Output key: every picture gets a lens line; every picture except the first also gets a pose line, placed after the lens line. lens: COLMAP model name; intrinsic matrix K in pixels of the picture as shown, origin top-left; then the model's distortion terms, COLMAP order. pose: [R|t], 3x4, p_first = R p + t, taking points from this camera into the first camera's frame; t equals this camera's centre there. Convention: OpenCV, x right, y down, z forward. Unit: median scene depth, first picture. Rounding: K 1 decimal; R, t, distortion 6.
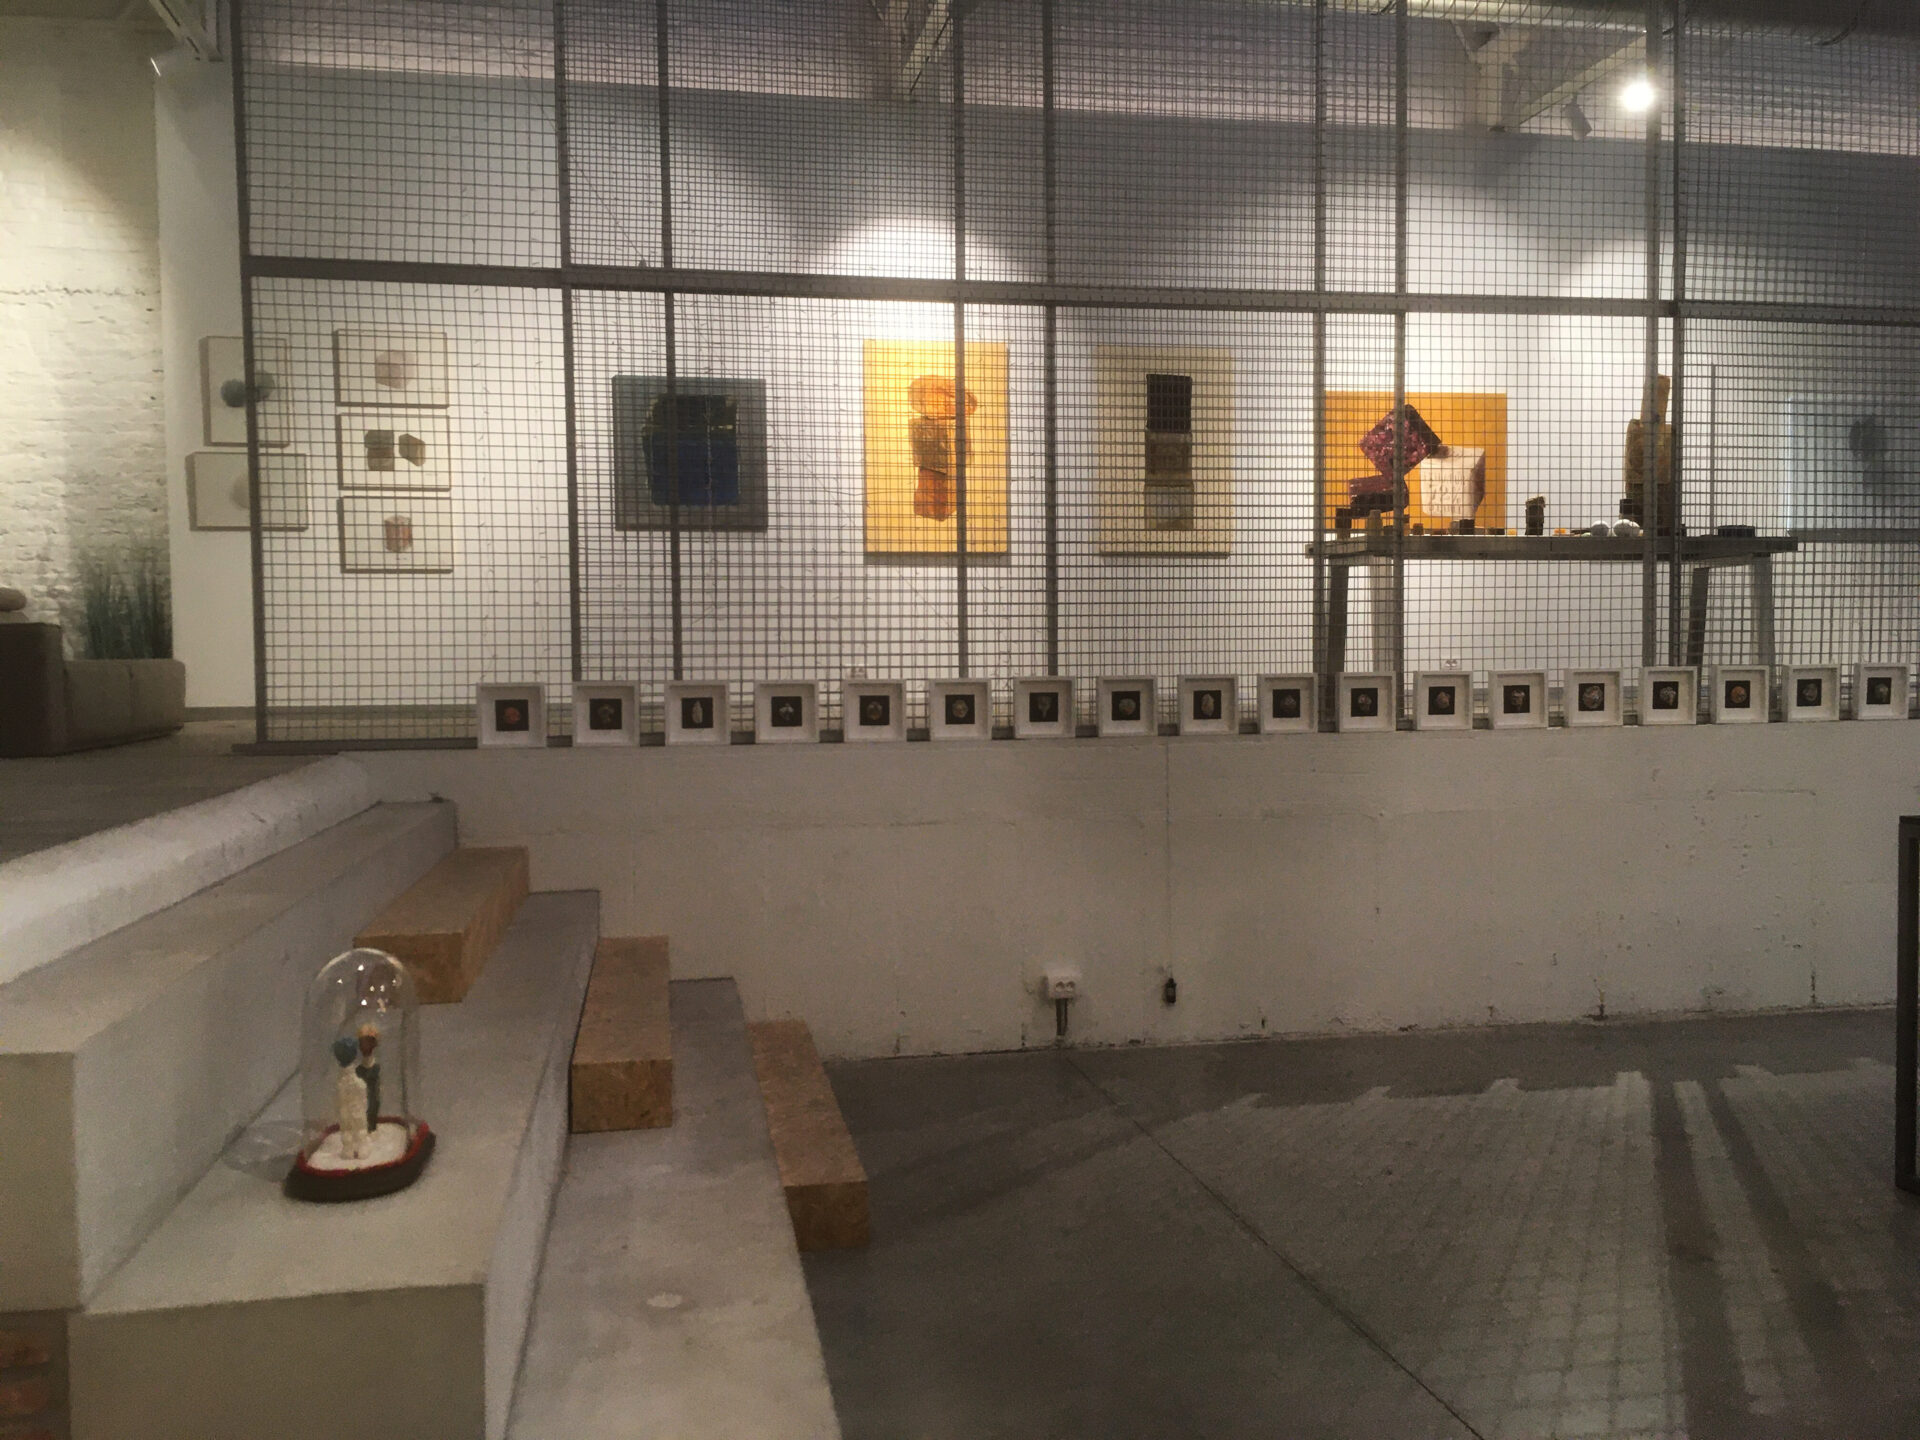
lens RADIAL K [[1633.6, 0, 963.9], [0, 1633.6, 711.4], [0, 0, 1]] dist [0.070470, -0.096033]
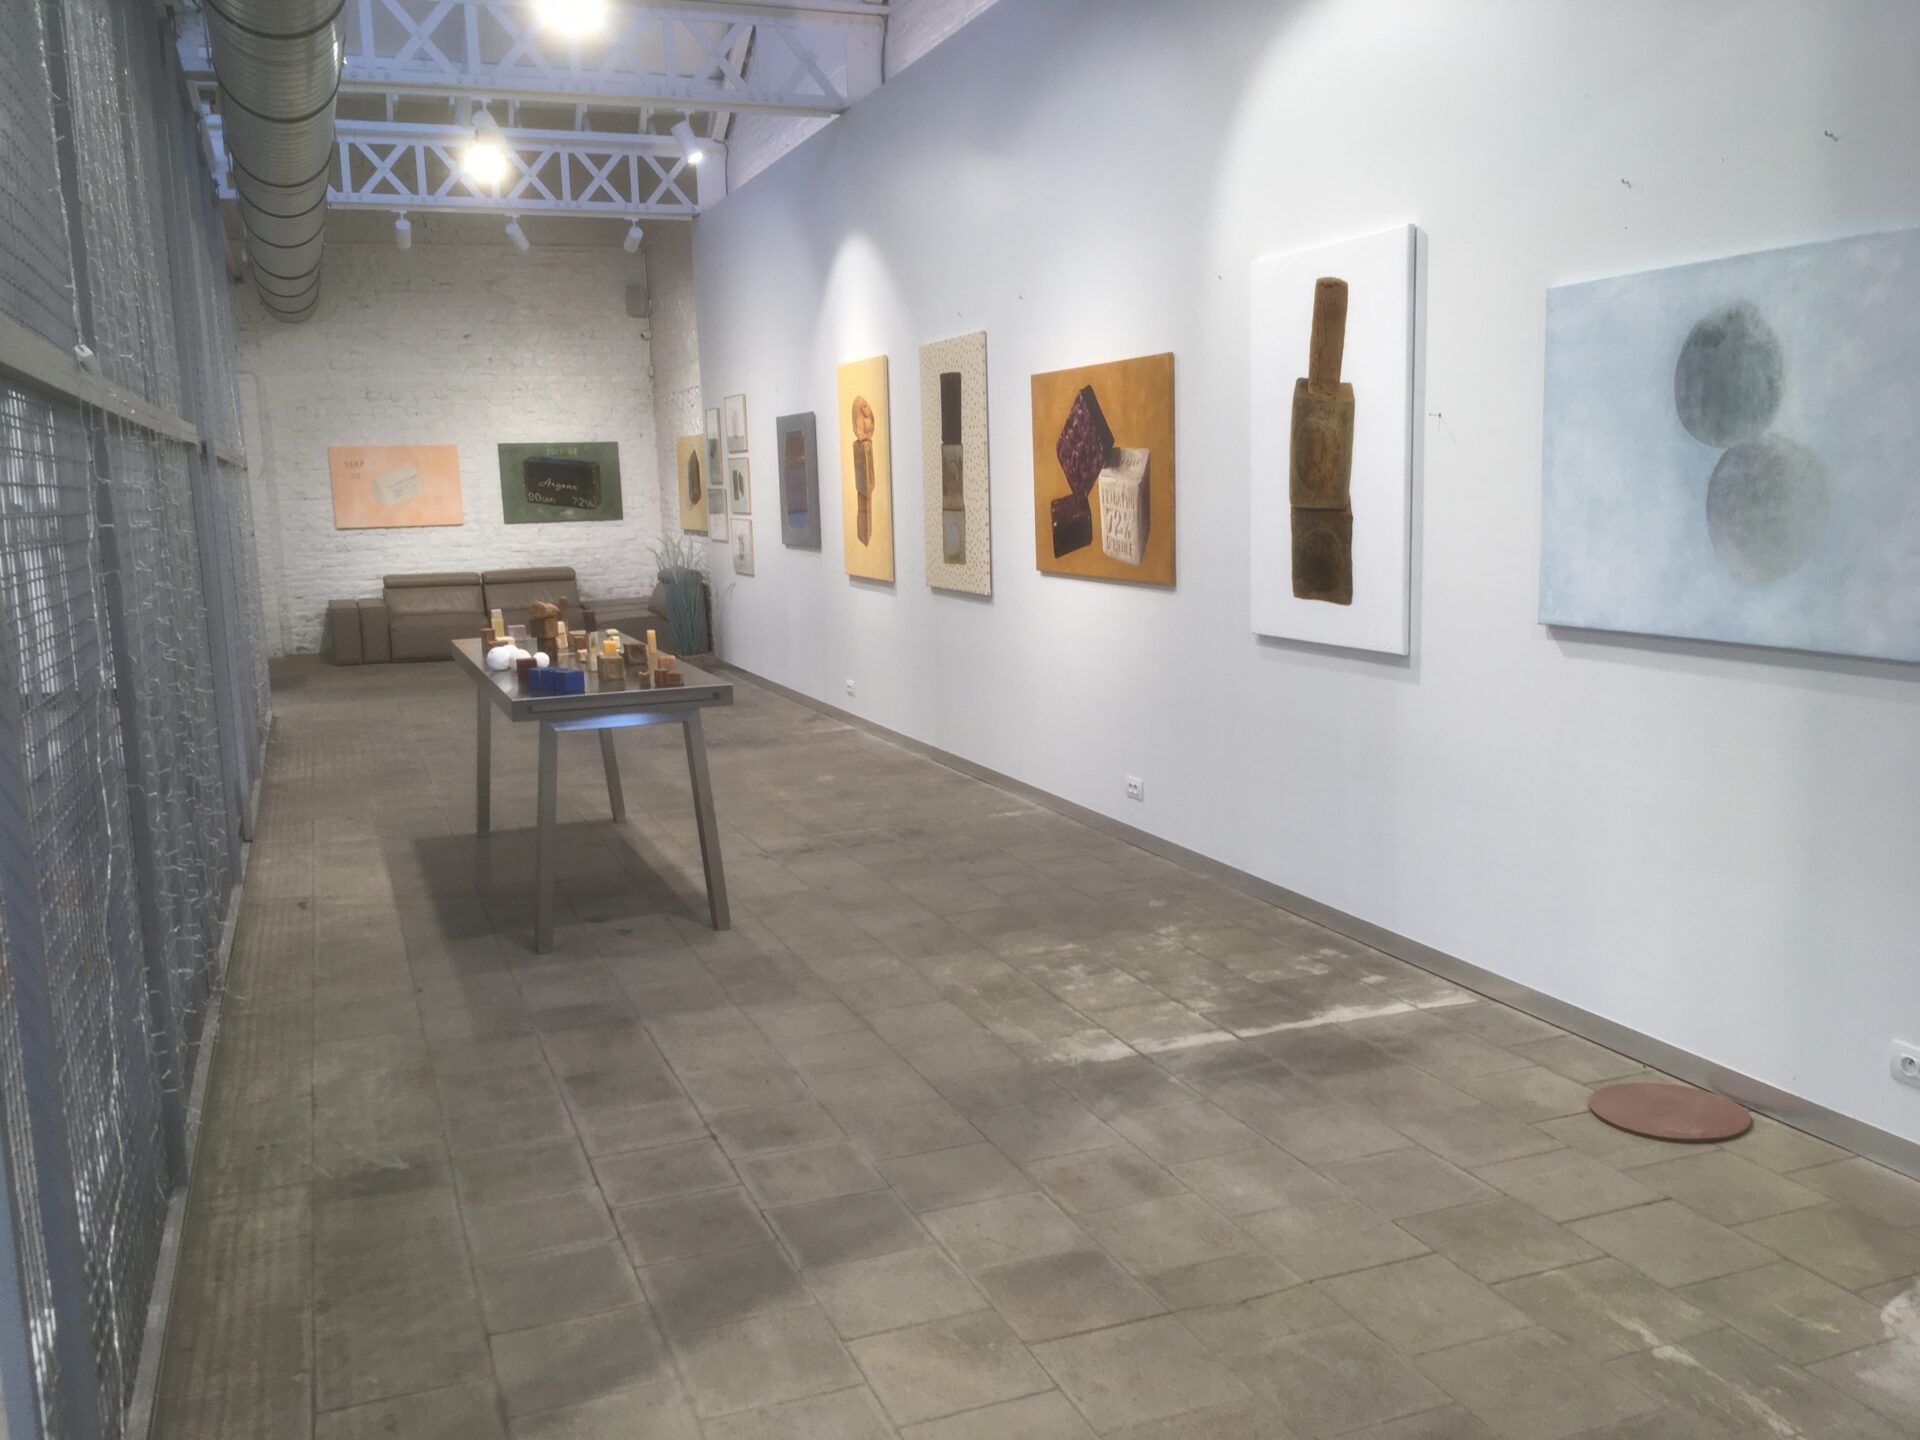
lens RADIAL K [[1633.6, 0, 957.6], [0, 1633.6, 728.2], [0, 0, 1]] dist [0.070470, -0.096033]
pose [[0.195418, 0.149477, -0.969262, 0.897093], [-0.025848, 0.988758, 0.147272, -0.145724], [0.980379, -0.003726, 0.197085, 0.816443]]
